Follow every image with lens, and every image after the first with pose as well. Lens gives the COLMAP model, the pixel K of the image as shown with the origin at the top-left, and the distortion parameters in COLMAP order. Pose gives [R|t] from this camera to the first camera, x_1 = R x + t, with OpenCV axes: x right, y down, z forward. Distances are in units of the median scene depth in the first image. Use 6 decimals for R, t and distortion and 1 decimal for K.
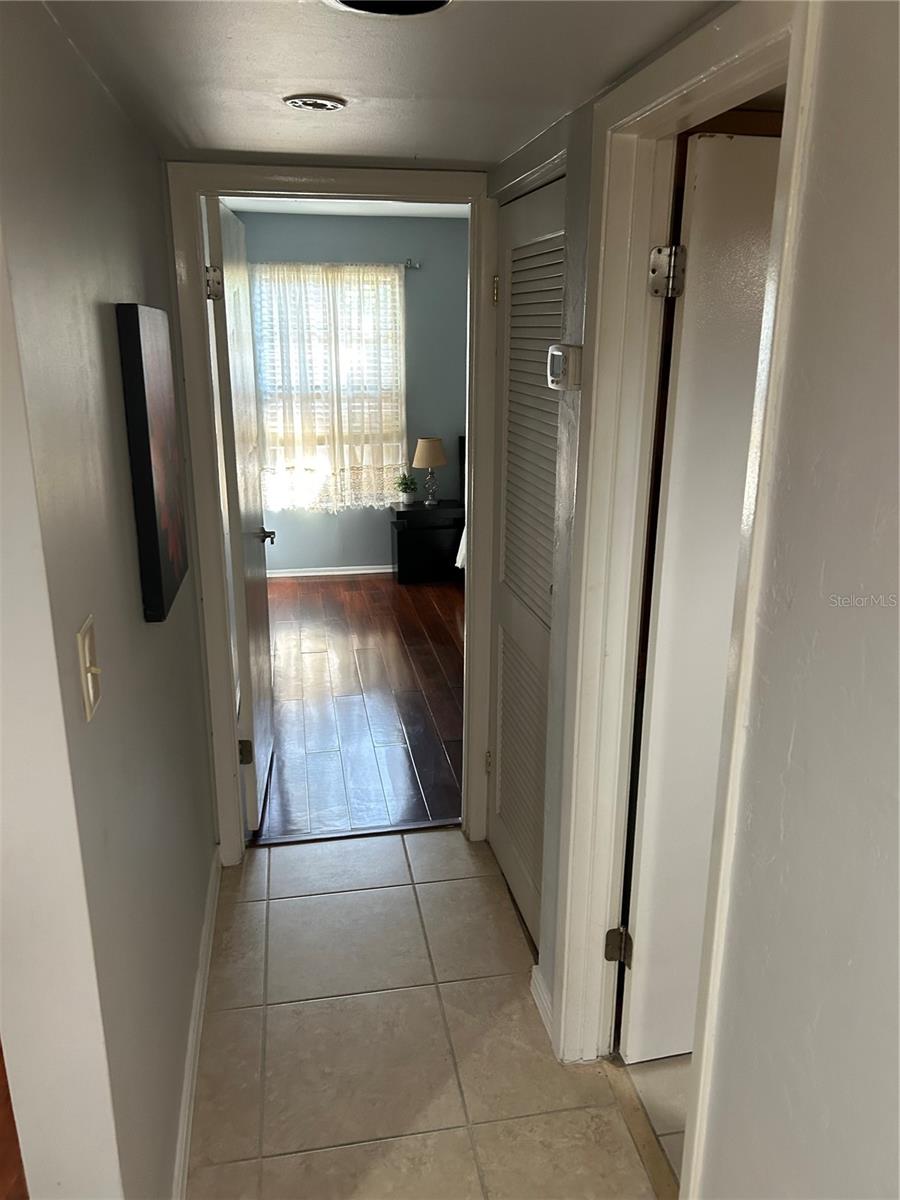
lens RADIAL K [[897.9, 0, 456.1], [0, 897.9, 604.0], [0, 0, 1]] dist [0.044142, -0.039586]
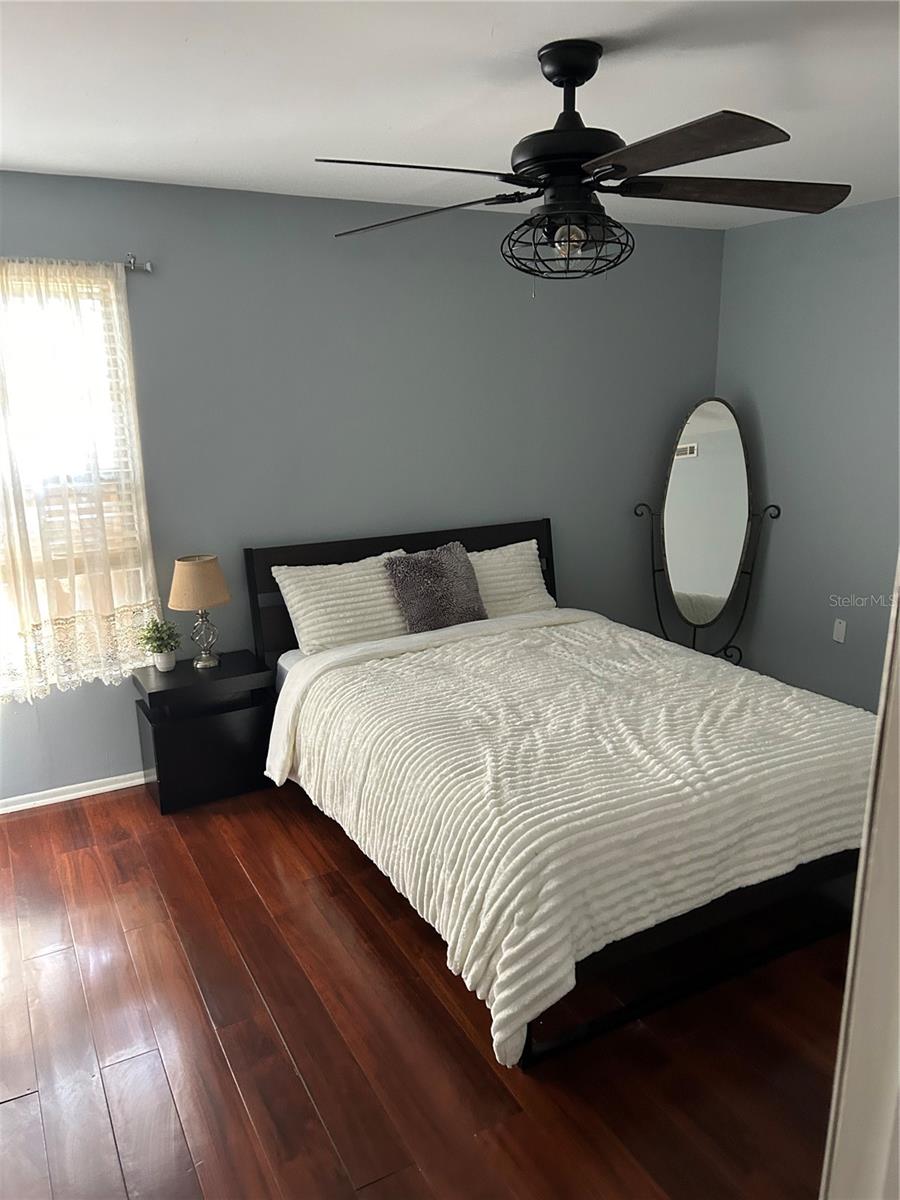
lens RADIAL K [[897.9, 0, 450.2], [0, 897.9, 590.6], [0, 0, 1]] dist [0.044142, -0.039586]
pose [[0.951861, -0.090777, 0.292781, -0.044825], [0.109166, 0.992909, -0.047056, -0.116176], [-0.286434, 0.076752, 0.955021, 0.390039]]
